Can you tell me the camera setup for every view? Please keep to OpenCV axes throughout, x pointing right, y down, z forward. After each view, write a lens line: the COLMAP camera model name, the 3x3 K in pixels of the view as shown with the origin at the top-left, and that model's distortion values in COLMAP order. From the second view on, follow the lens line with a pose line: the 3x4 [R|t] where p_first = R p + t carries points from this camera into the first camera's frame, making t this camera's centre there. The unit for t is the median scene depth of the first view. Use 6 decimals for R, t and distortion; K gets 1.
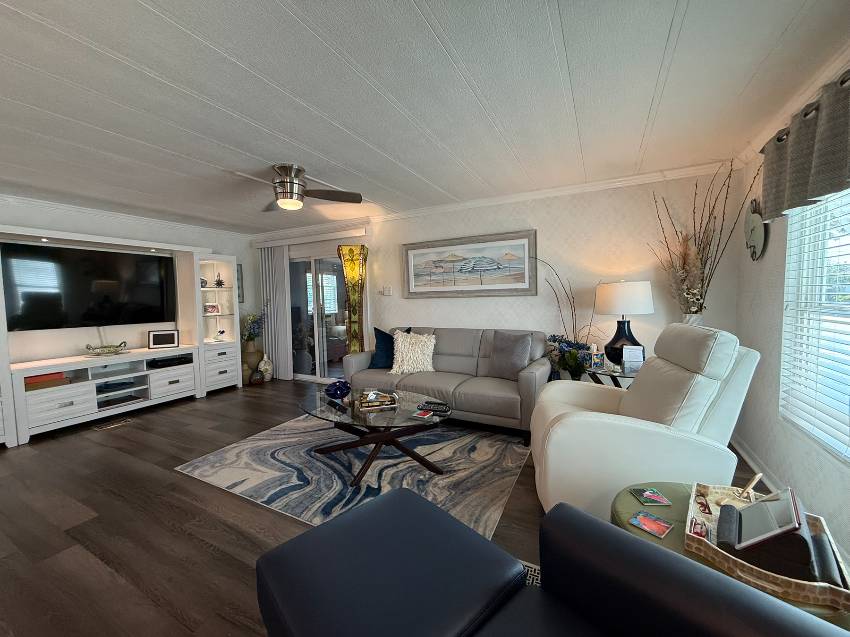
lens RADIAL K [[339.6, 0, 422.5], [0, 339.6, 317.5], [0, 0, 1]] dist [-0.000350, -0.000139]
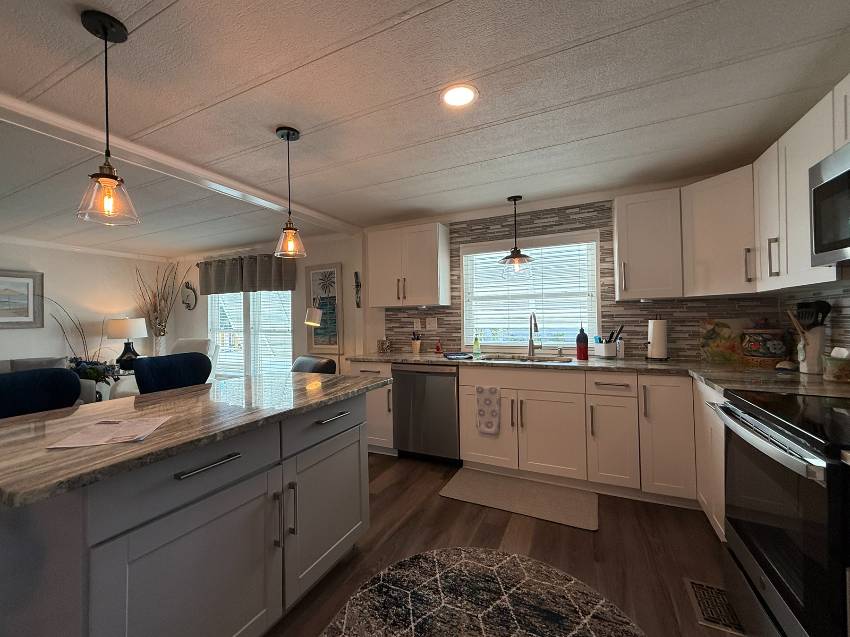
lens RADIAL K [[360.9, 0, 405.5], [0, 360.9, 316.6], [0, 0, 1]] dist [0.001121, -0.000106]
pose [[-0.015776, 0.022361, 0.999625, -0.827123], [0.079726, 0.996595, -0.021035, 0.020677], [-0.996692, 0.079365, -0.017505, -0.207657]]
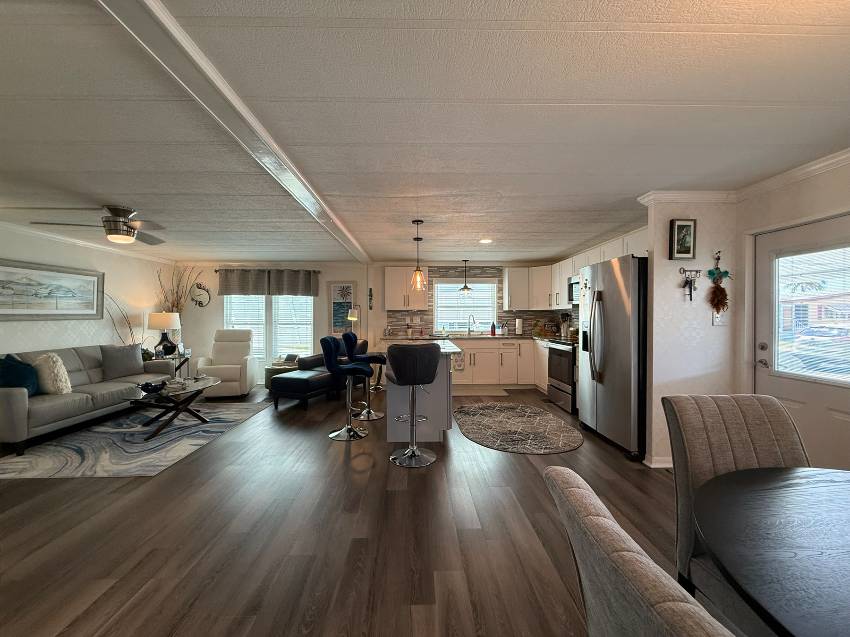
lens RADIAL K [[338.9, 0, 425.0], [0, 338.9, 318.5], [0, 0, 1]] dist [-0.003474, -0.000052]
pose [[-0.488424, 0.012211, 0.872521, -1.321771], [0.063464, 0.997751, 0.021563, -0.013163], [-0.870295, 0.065905, -0.488101, 0.468284]]
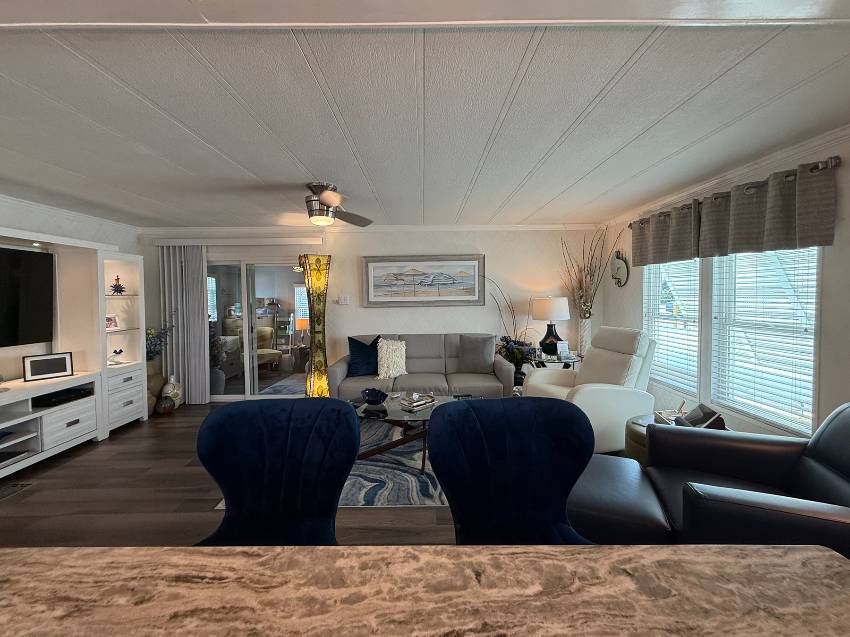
lens RADIAL K [[351.8, 0, 423.3], [0, 351.8, 305.4], [0, 0, 1]] dist [-0.001201, -0.000001]
pose [[0.882010, -0.004952, 0.471204, -0.431353], [0.023655, 0.999149, -0.033778, -0.023695], [-0.470636, 0.040939, 0.881377, -0.049065]]
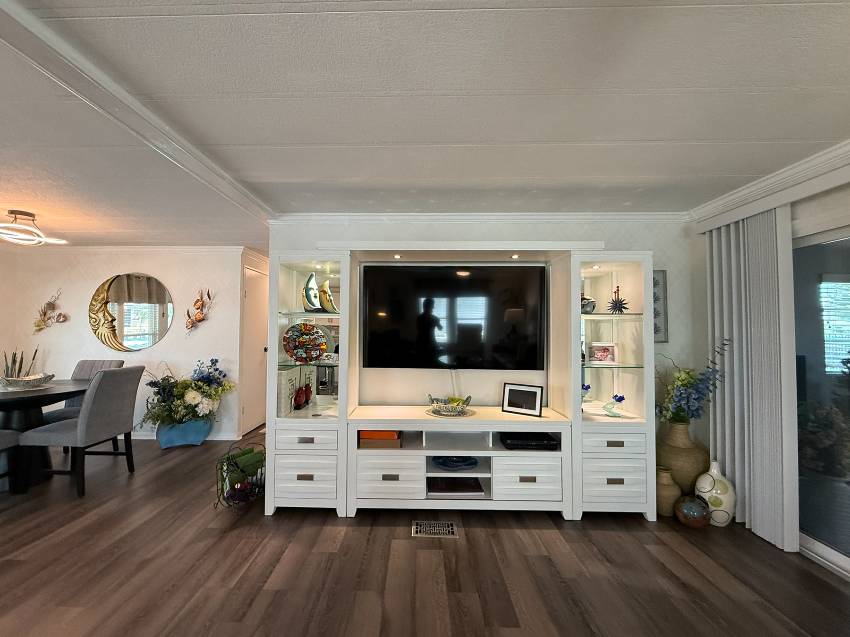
lens RADIAL K [[368.0, 0, 413.2], [0, 368.0, 316.9], [0, 0, 1]] dist [-0.000040, 0.000209]
pose [[0.445744, -0.012222, -0.895077, -0.269908], [-0.068017, 0.996554, -0.047480, -0.041310], [0.892572, 0.082044, 0.443377, 0.550573]]
